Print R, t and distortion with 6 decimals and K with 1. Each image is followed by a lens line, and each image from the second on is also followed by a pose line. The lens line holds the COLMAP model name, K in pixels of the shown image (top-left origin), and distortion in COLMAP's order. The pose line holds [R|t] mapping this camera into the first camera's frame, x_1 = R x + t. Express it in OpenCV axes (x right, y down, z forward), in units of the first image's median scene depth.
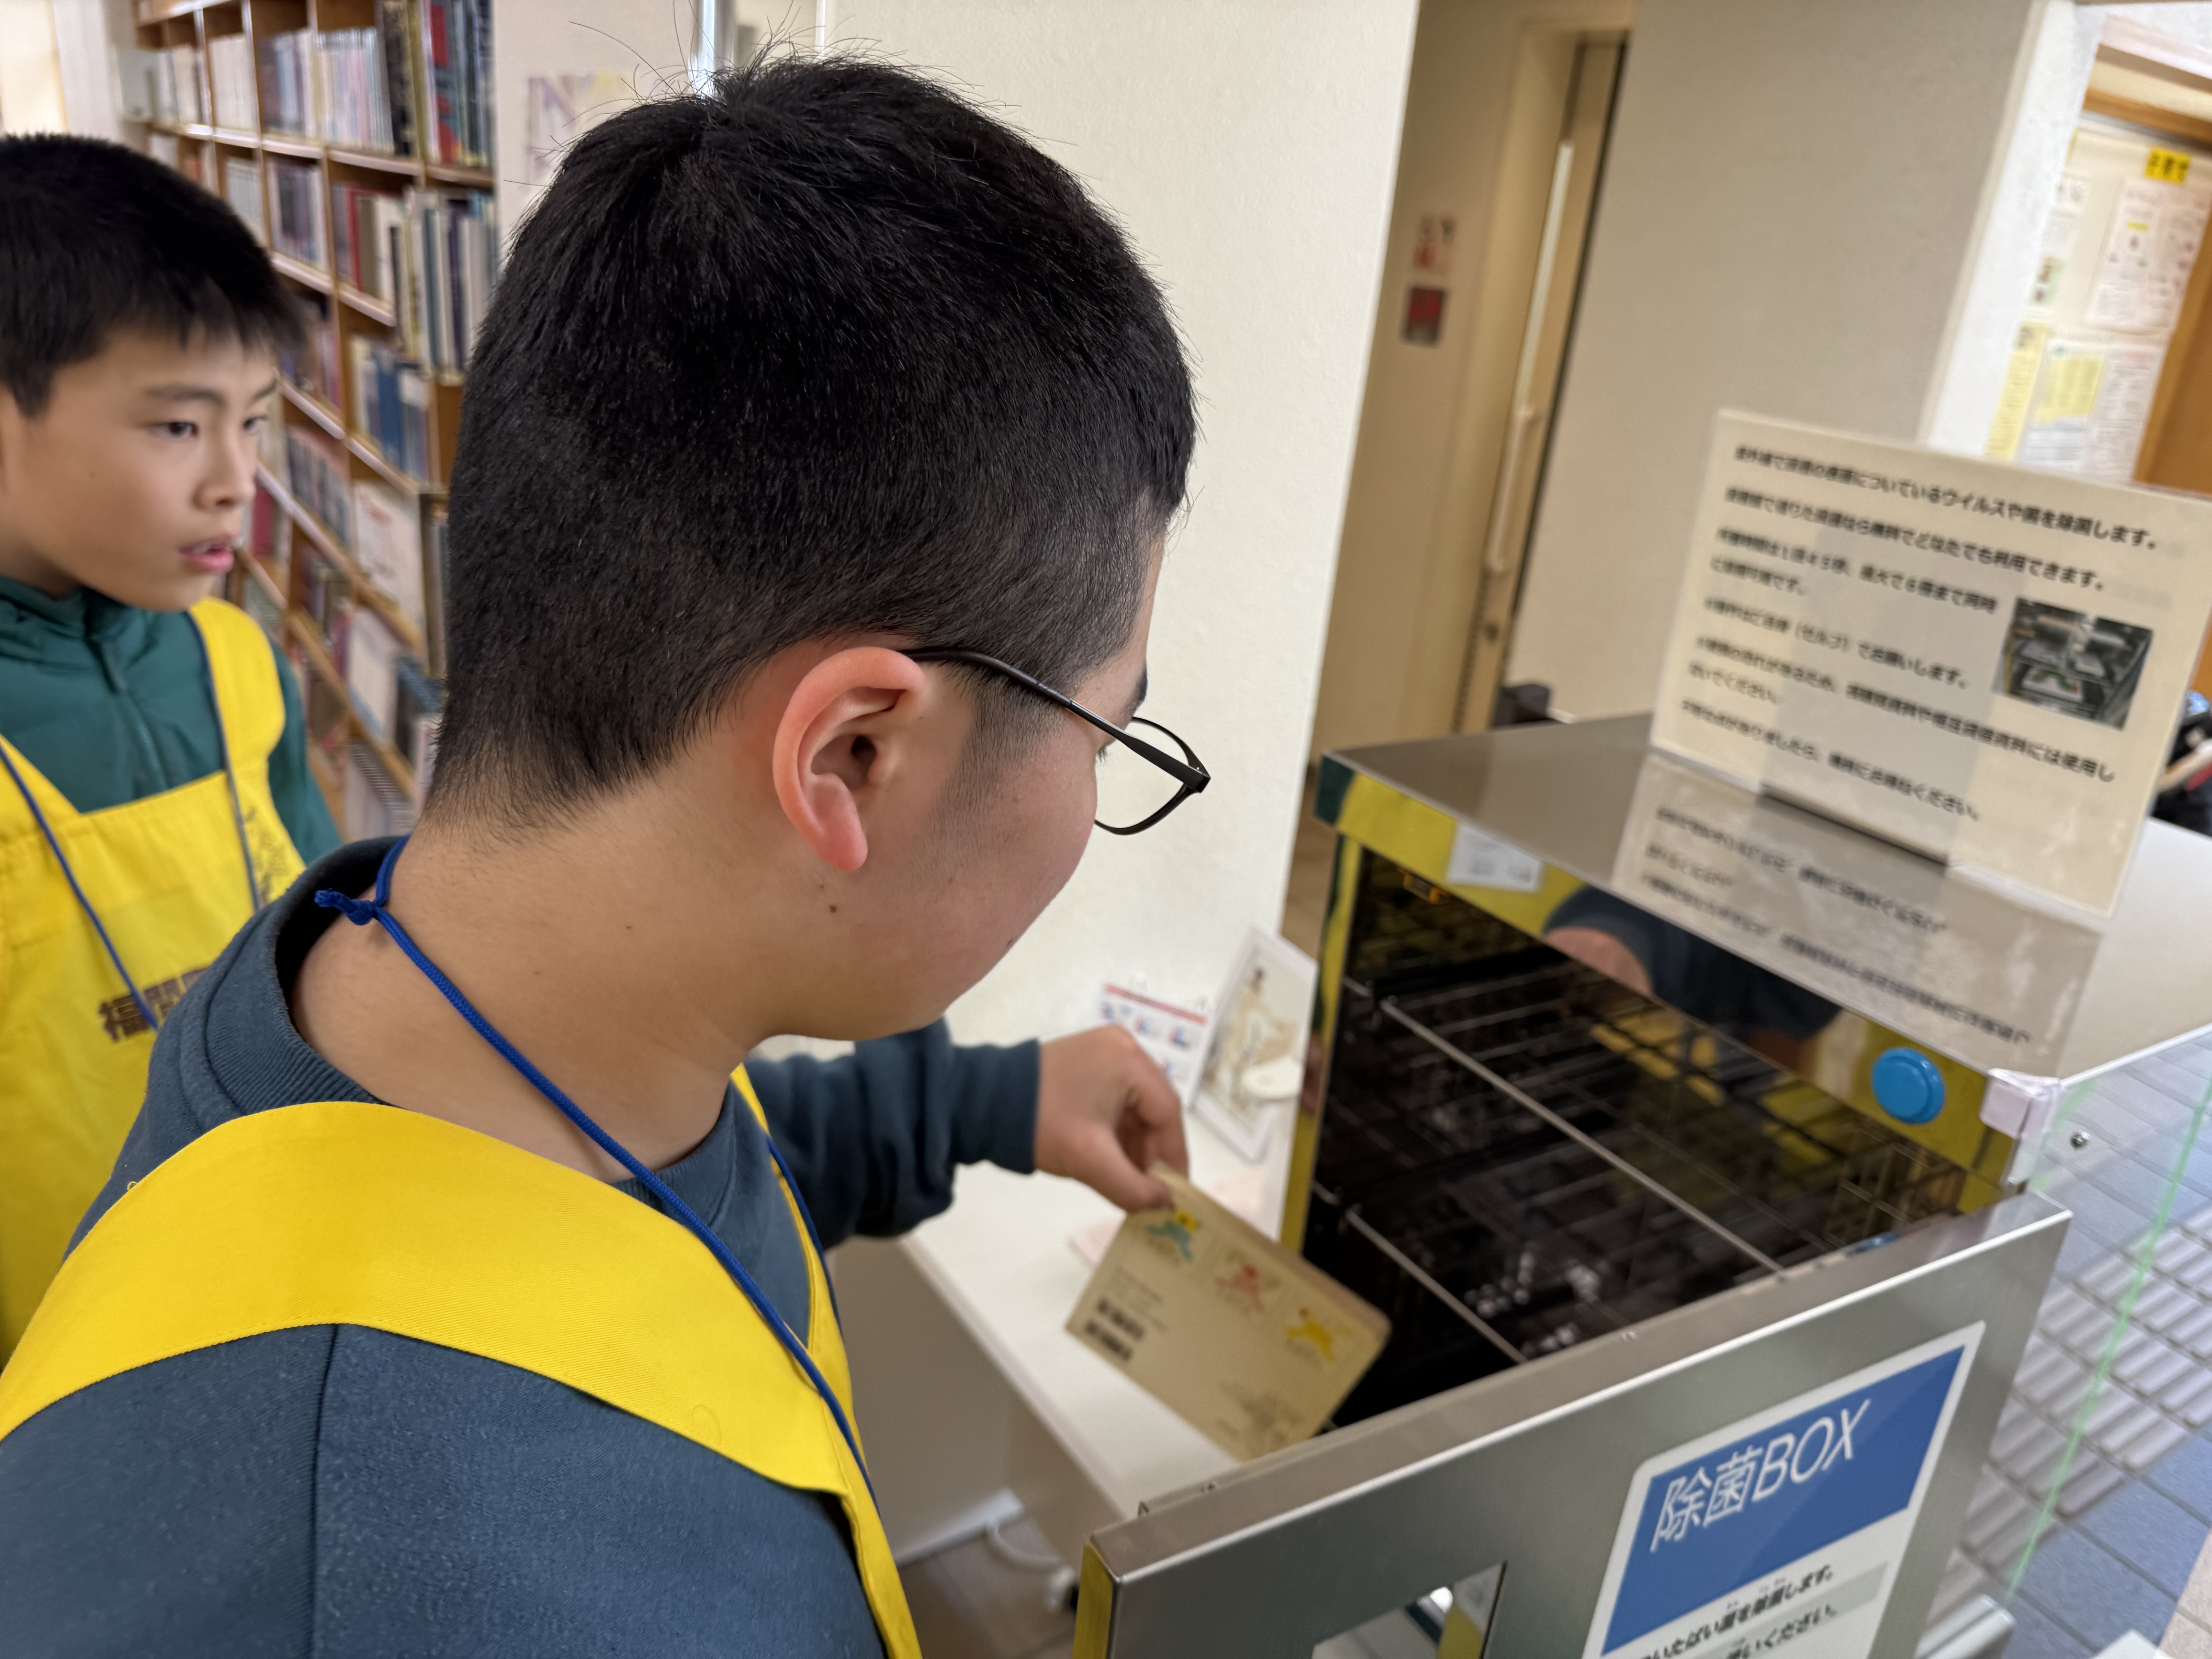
lens RADIAL K [[1594.9, 0, 1128.8], [0, 1594.9, 826.6], [0, 0, 1]] dist [-0.002806, 0.013180]
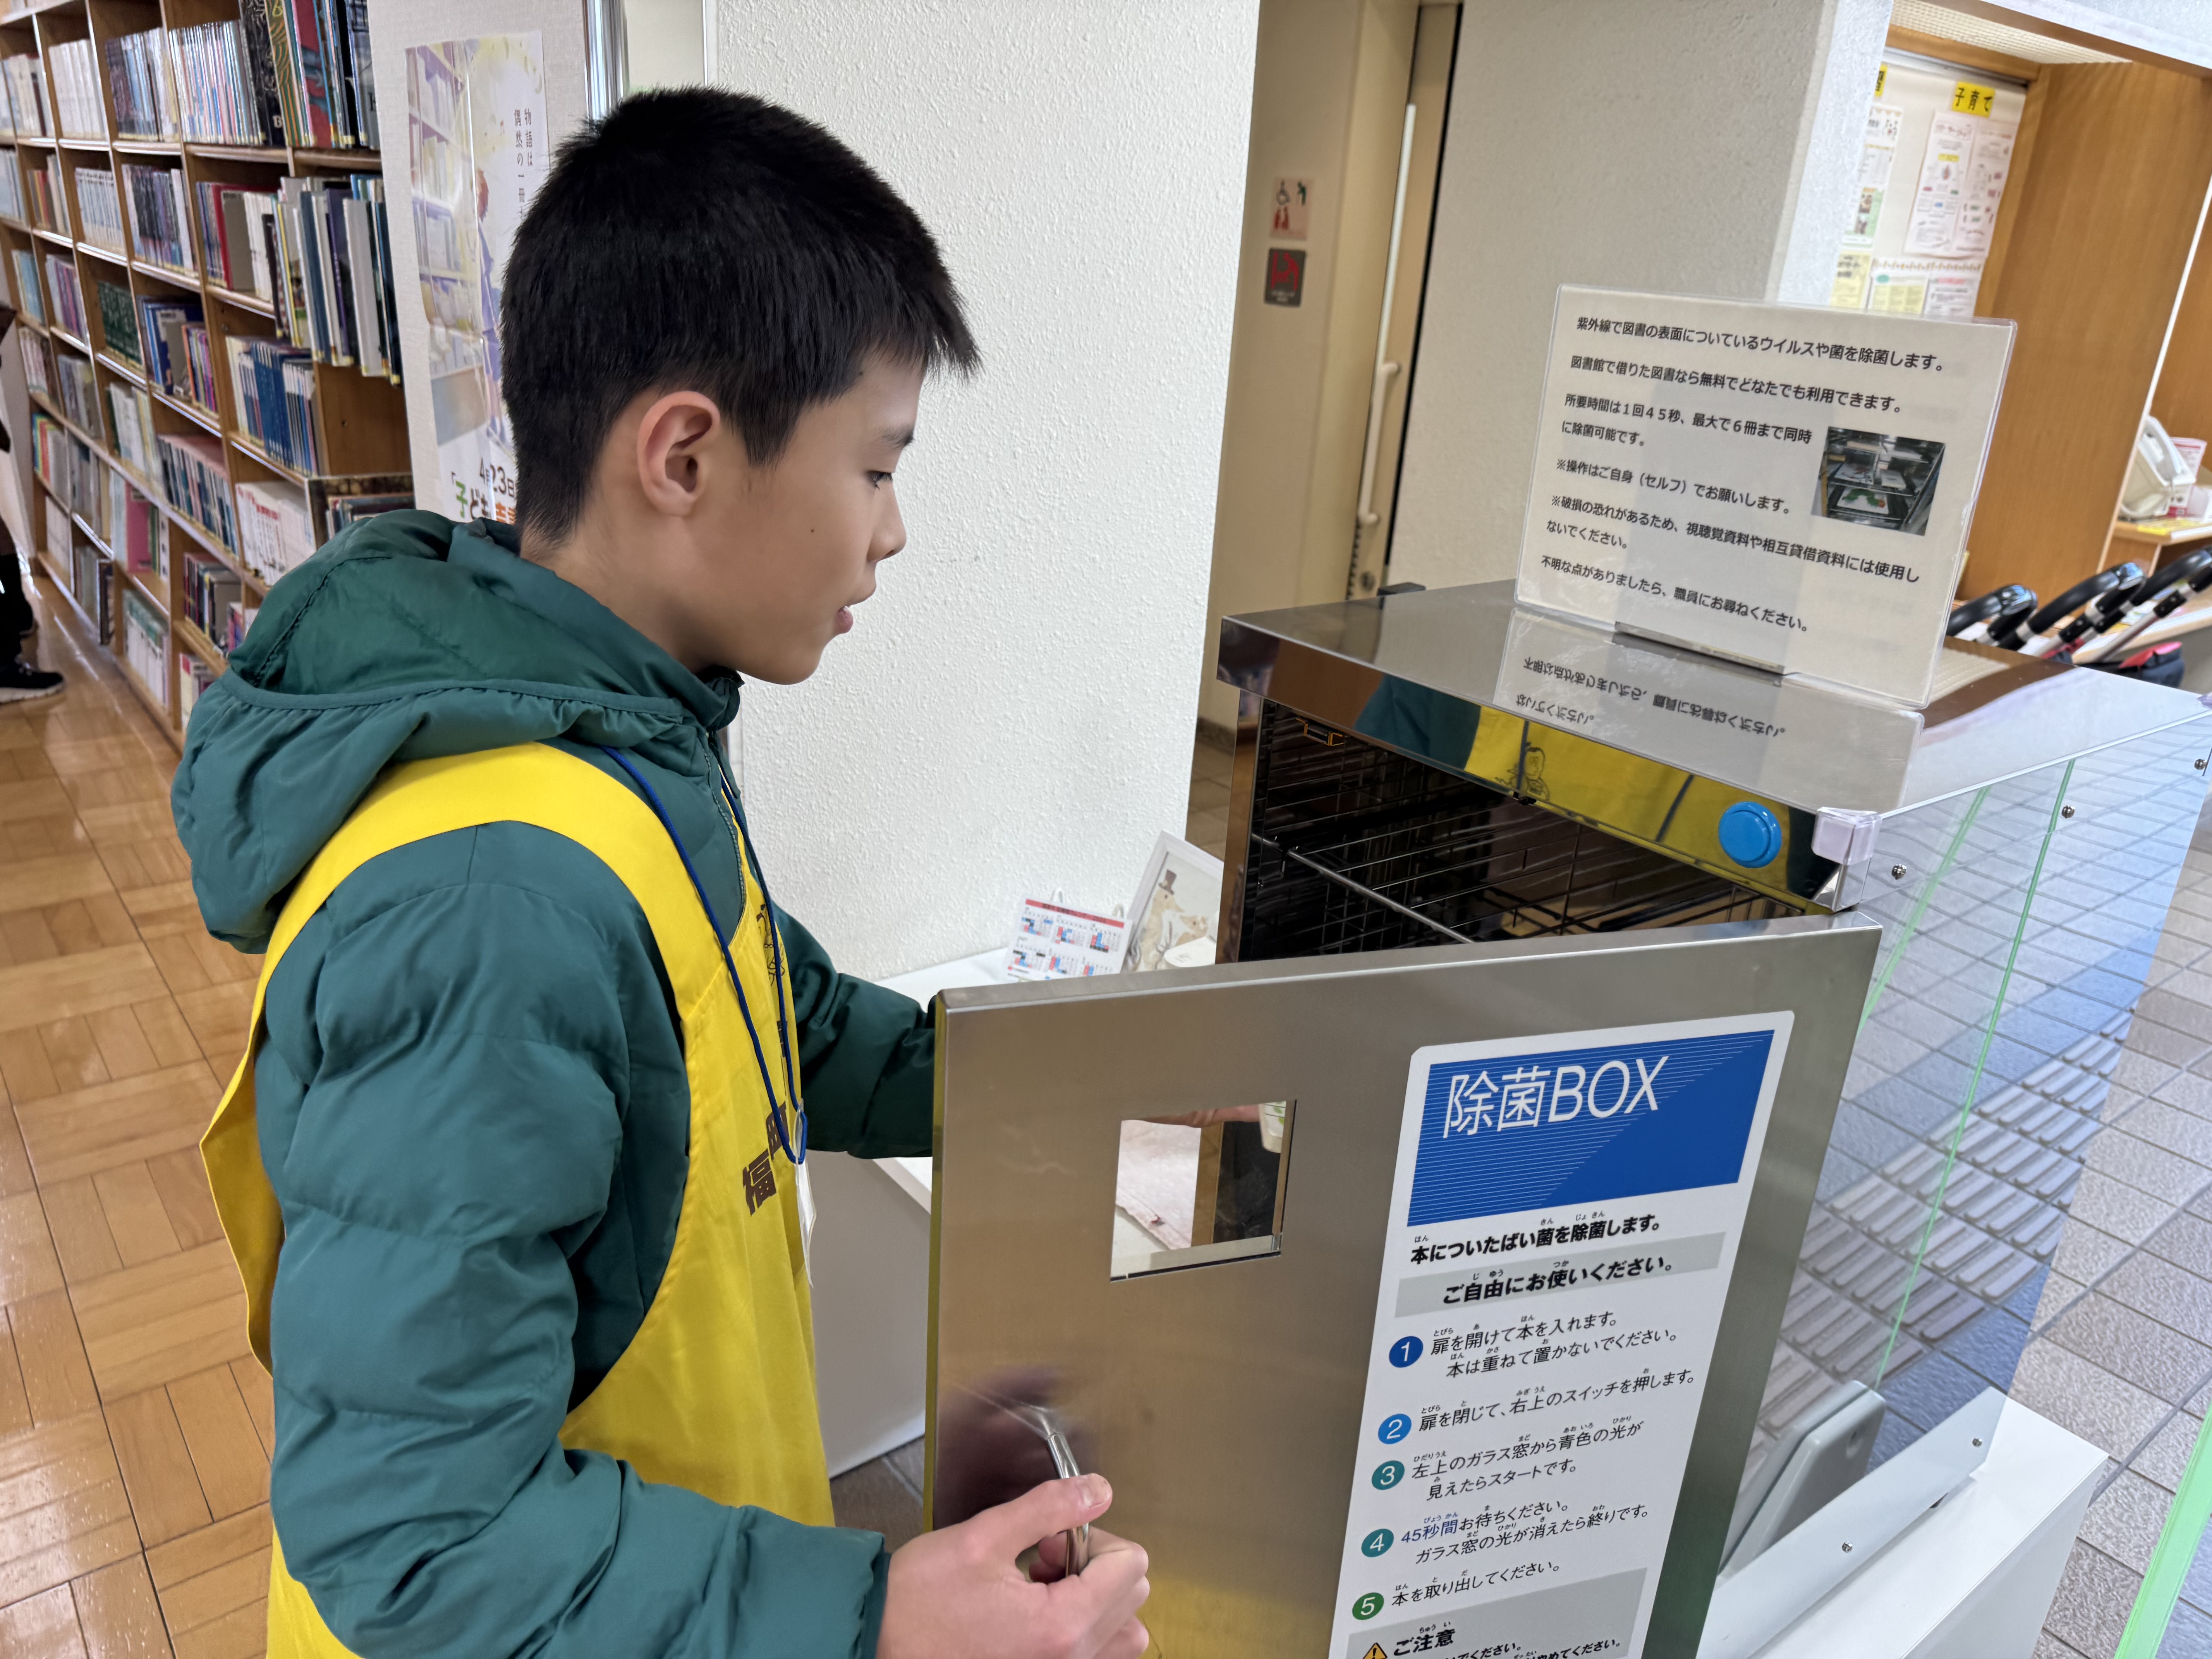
lens RADIAL K [[1568.2, 0, 1106.0], [0, 1568.2, 829.5], [0, 0, 1]] dist [0.021390, -0.001182]
pose [[0.996778, -0.061277, 0.051761, -0.021918], [0.060783, 0.998090, 0.011082, 0.079756], [-0.052341, -0.007900, 0.998598, -0.072225]]
